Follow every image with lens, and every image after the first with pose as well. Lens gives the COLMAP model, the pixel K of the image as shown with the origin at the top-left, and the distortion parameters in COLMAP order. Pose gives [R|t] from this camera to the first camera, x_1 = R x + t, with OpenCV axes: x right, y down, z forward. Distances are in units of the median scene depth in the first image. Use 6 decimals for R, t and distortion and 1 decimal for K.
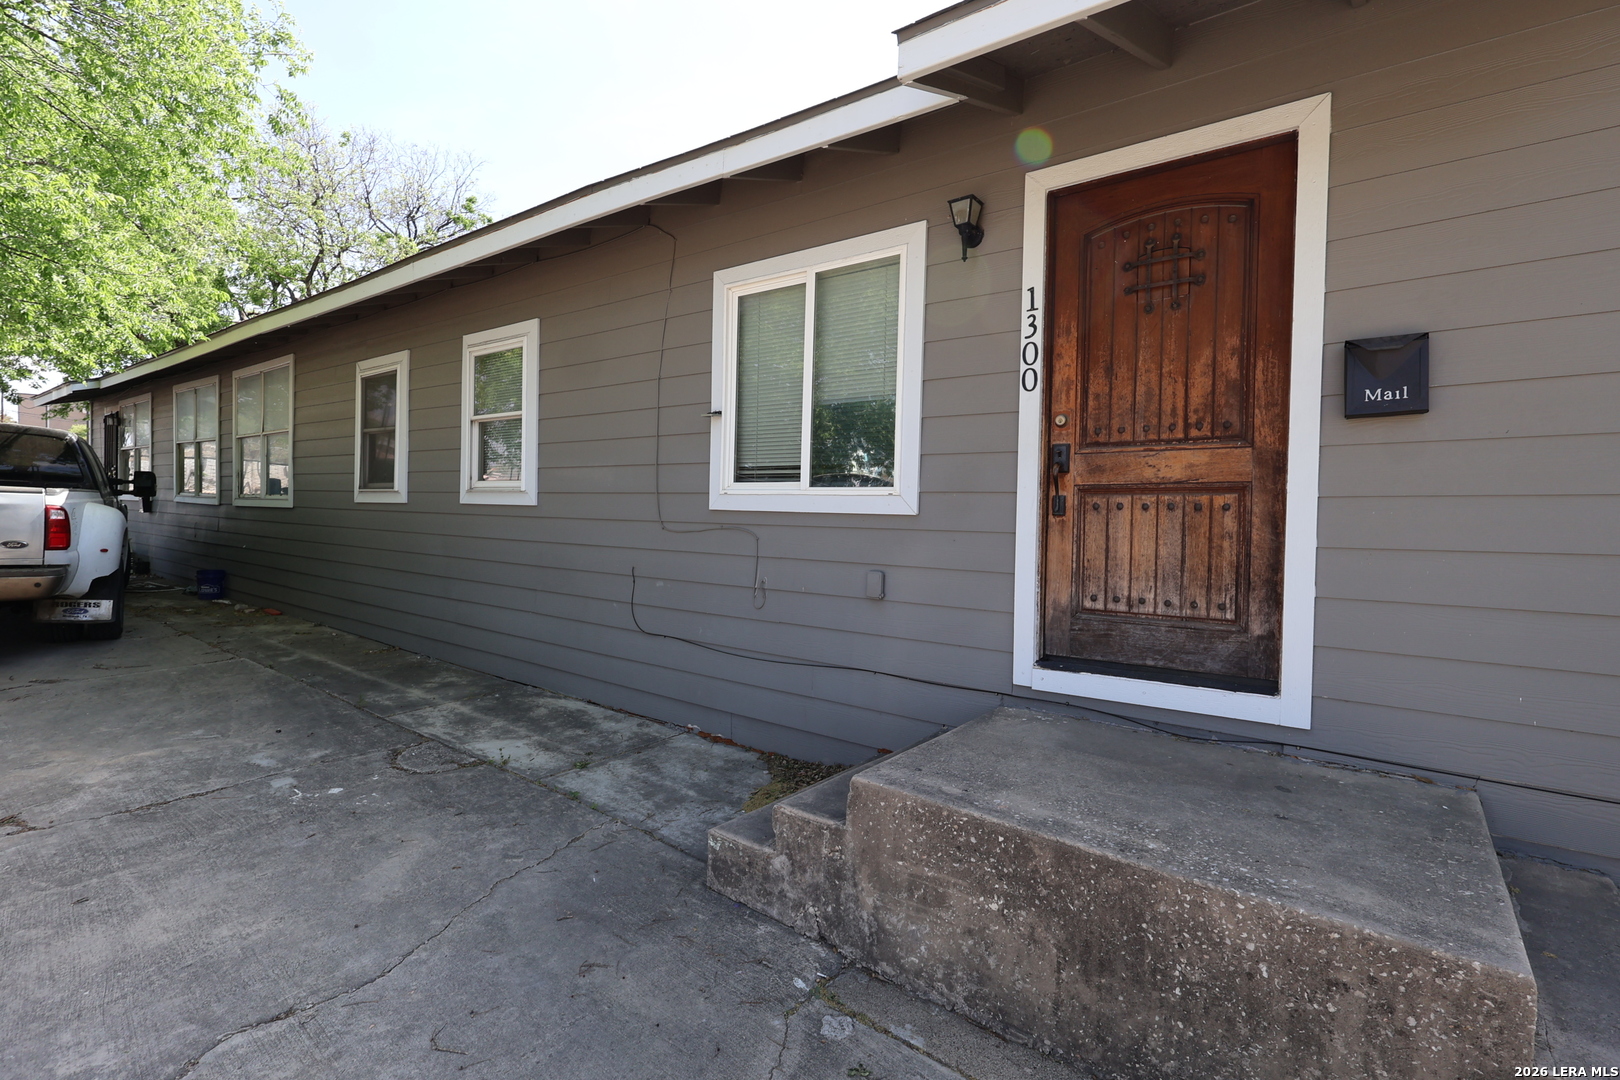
lens RADIAL K [[747.6, 0, 811.2], [0, 747.6, 532.3], [0, 0, 1]] dist [-0.003143, 0.000450]
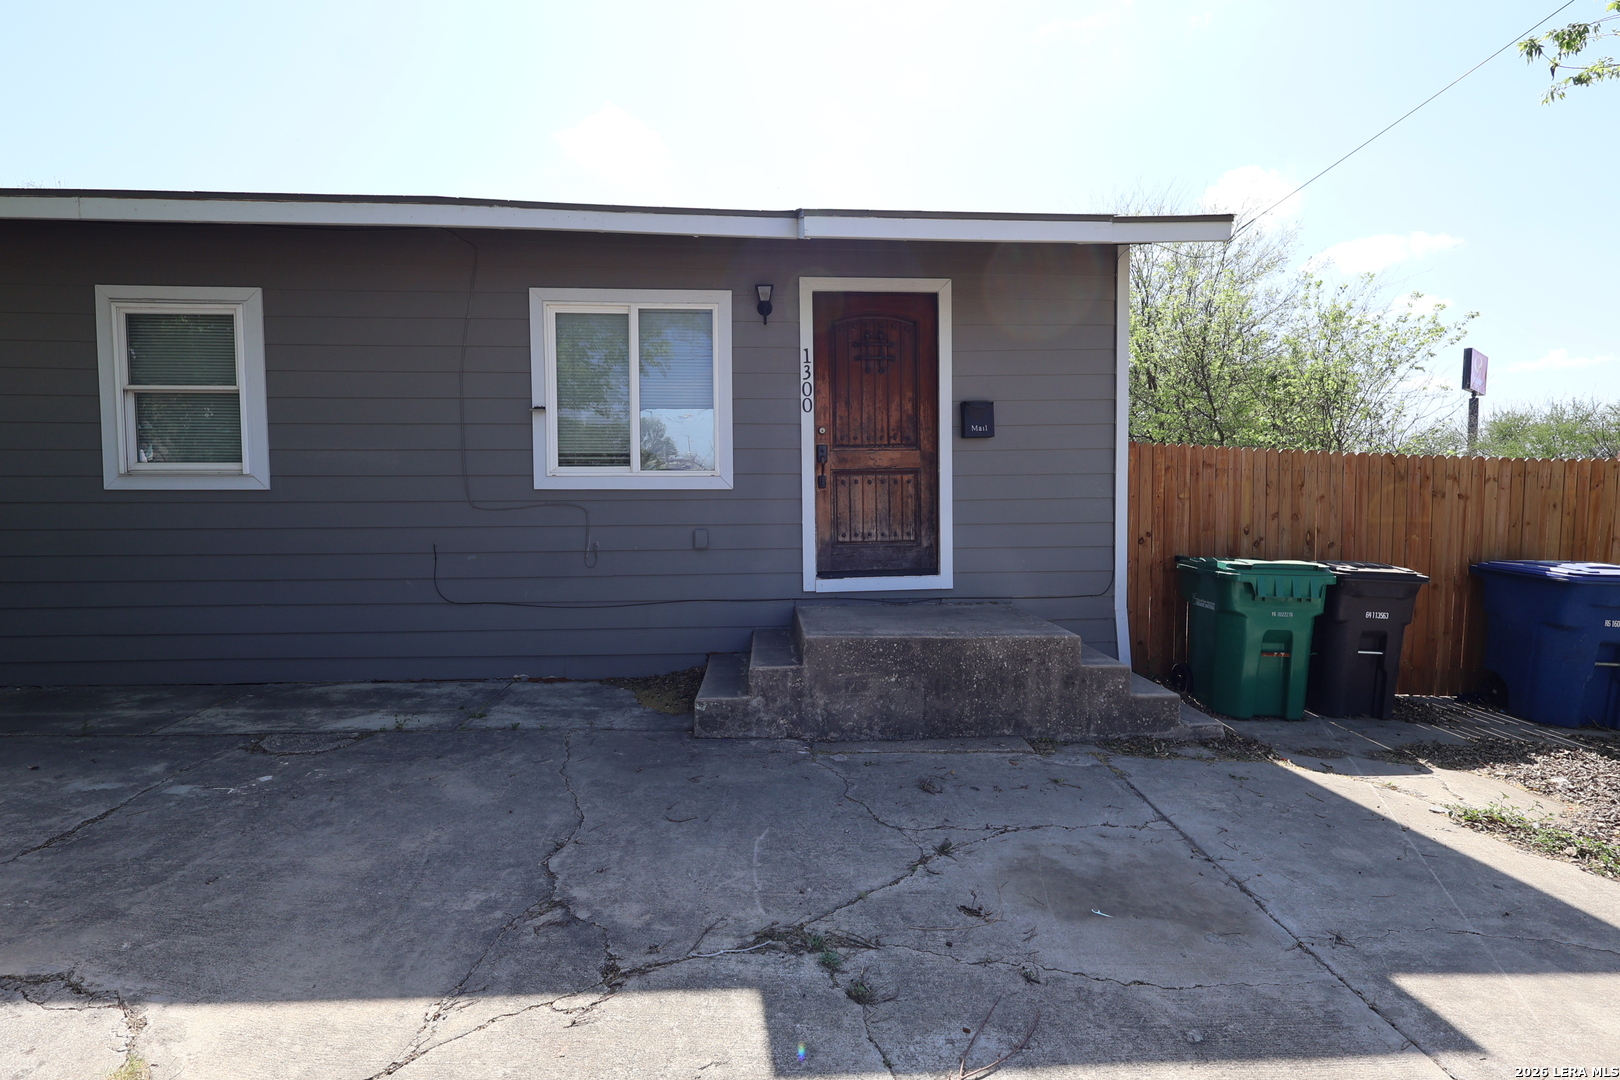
lens RADIAL K [[747.6, 0, 811.2], [0, 747.6, 532.3], [0, 0, 1]] dist [-0.003143, 0.000450]
pose [[0.751064, -0.055850, 0.657863, -0.840694], [0.038170, 0.998422, 0.041185, 0.007757], [-0.659125, -0.005821, 0.752011, -0.255122]]
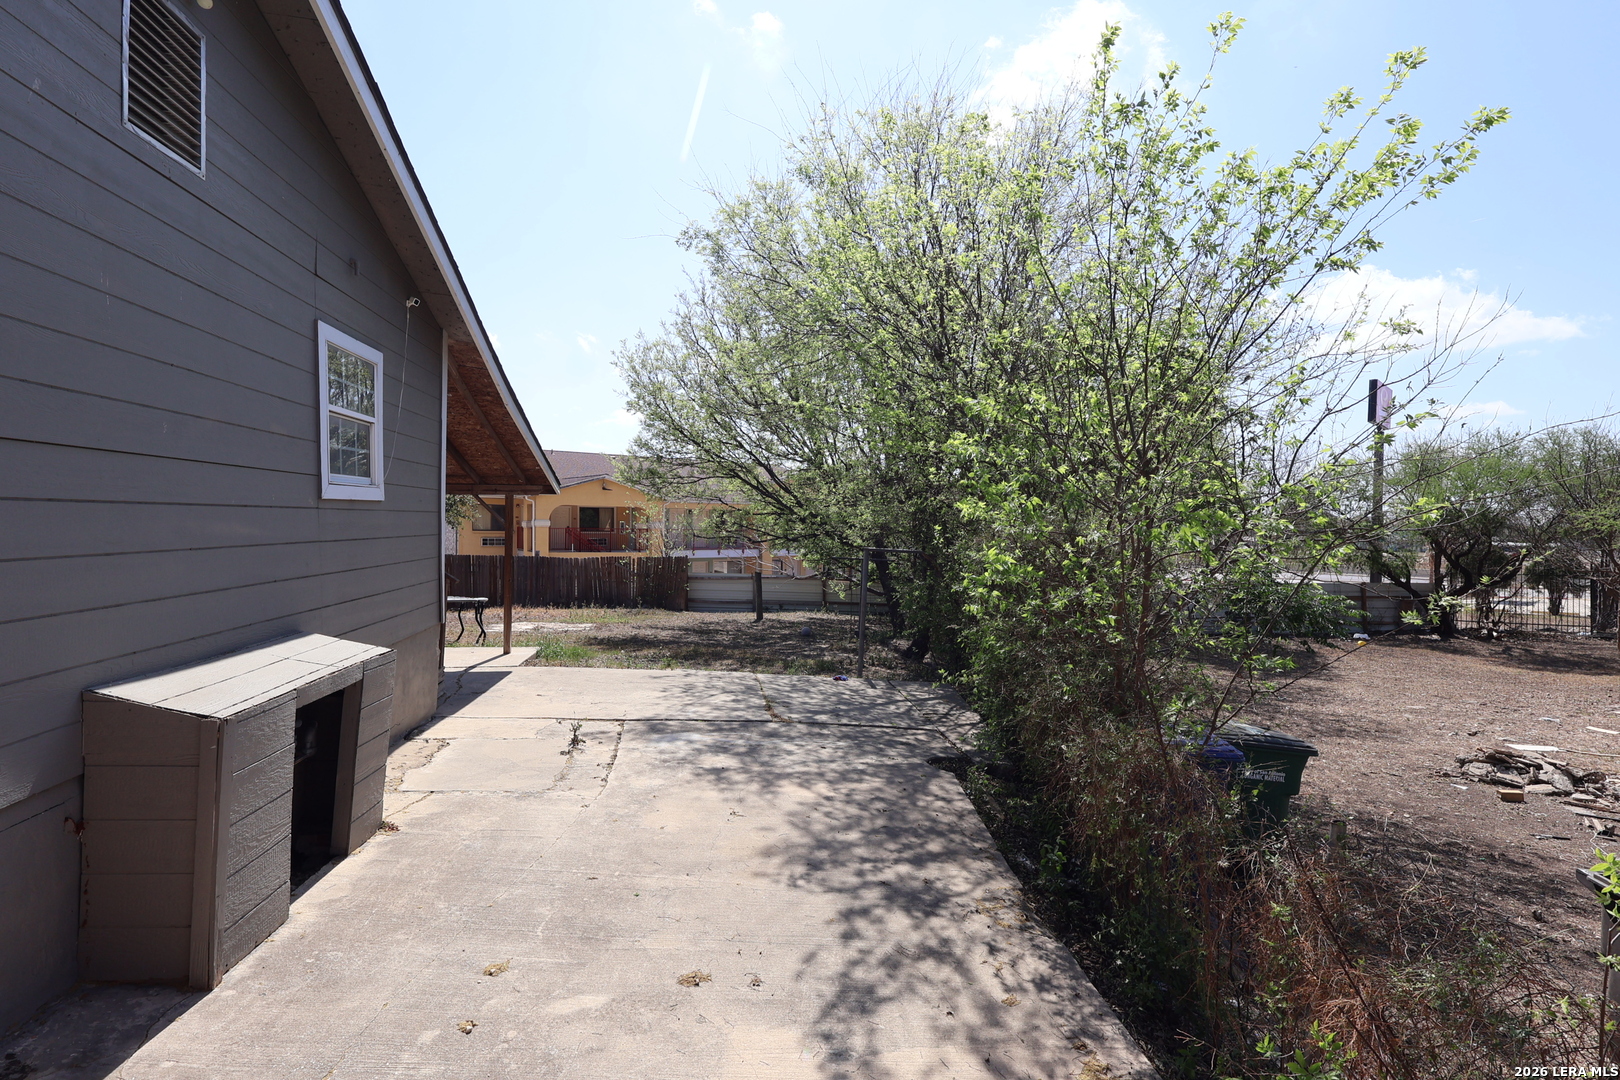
lens RADIAL K [[747.6, 0, 811.2], [0, 747.6, 532.3], [0, 0, 1]] dist [-0.003143, 0.000450]
pose [[0.695417, -0.026736, 0.718109, 1.513497], [0.015850, 0.999635, 0.021868, -0.110850], [-0.718432, -0.003826, 0.695587, 0.162980]]
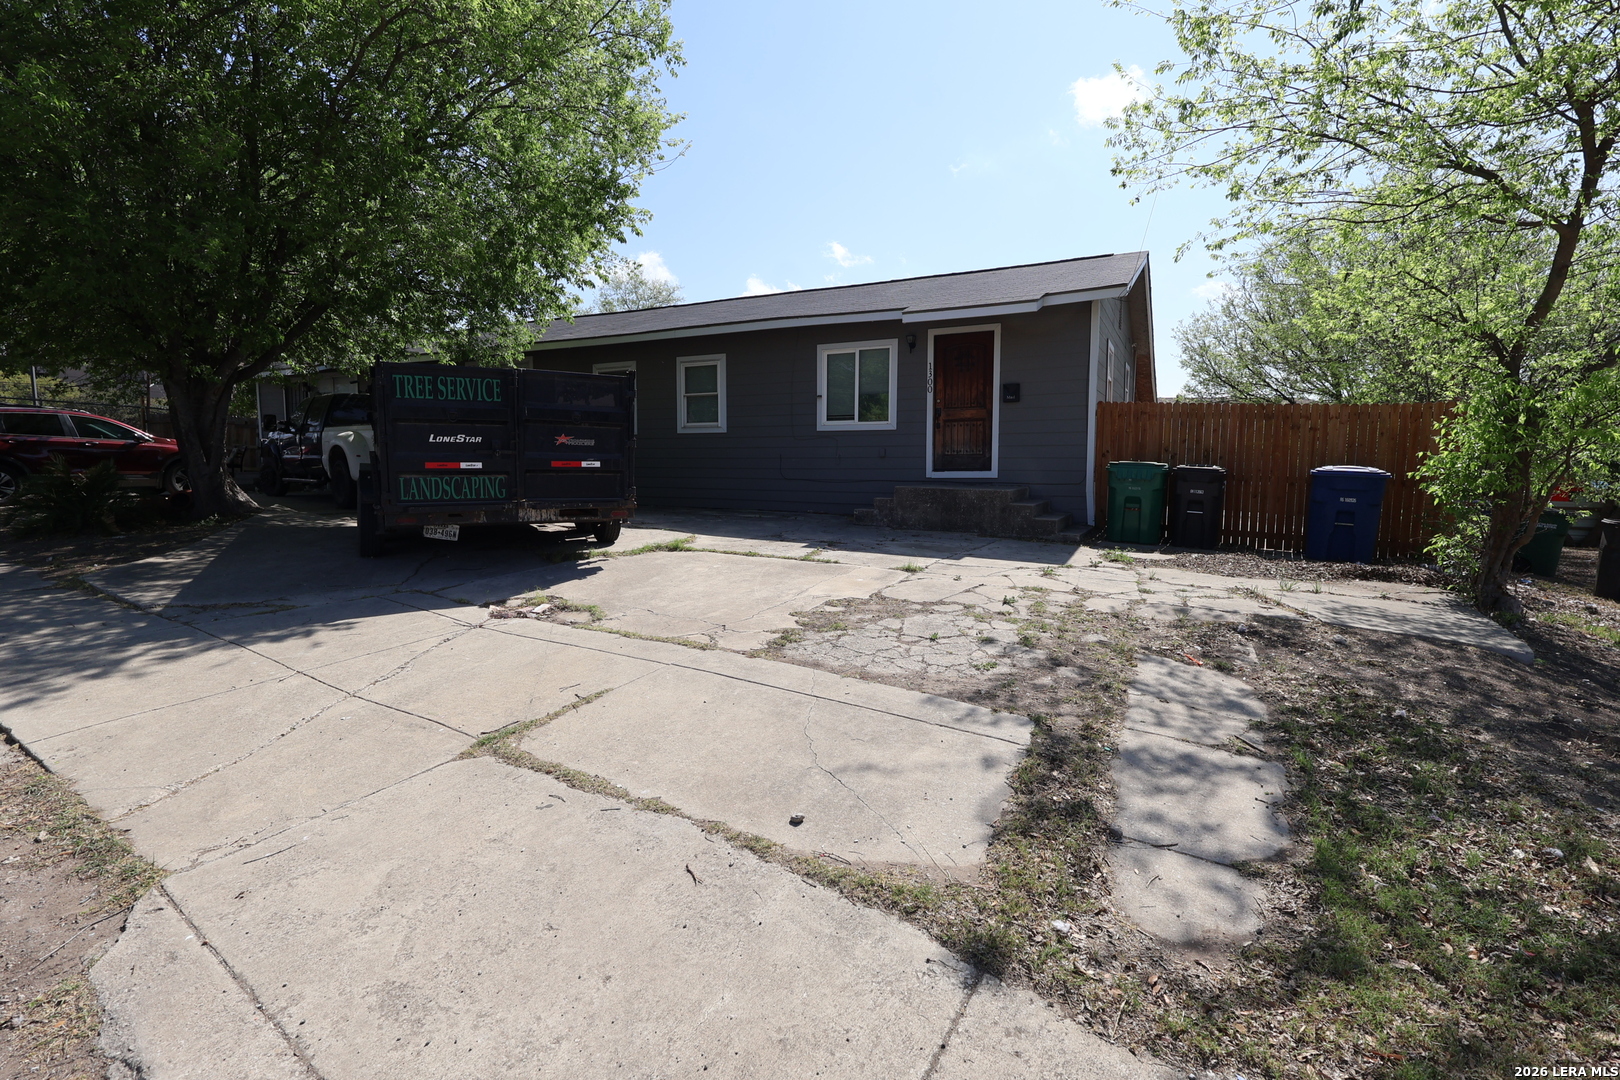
lens RADIAL K [[747.6, 0, 811.2], [0, 747.6, 532.3], [0, 0, 1]] dist [-0.003143, 0.000450]
pose [[0.984825, -0.035126, 0.169958, -0.925060], [0.022908, 0.997045, 0.073324, 0.204484], [-0.172031, -0.068318, 0.982720, -2.530337]]
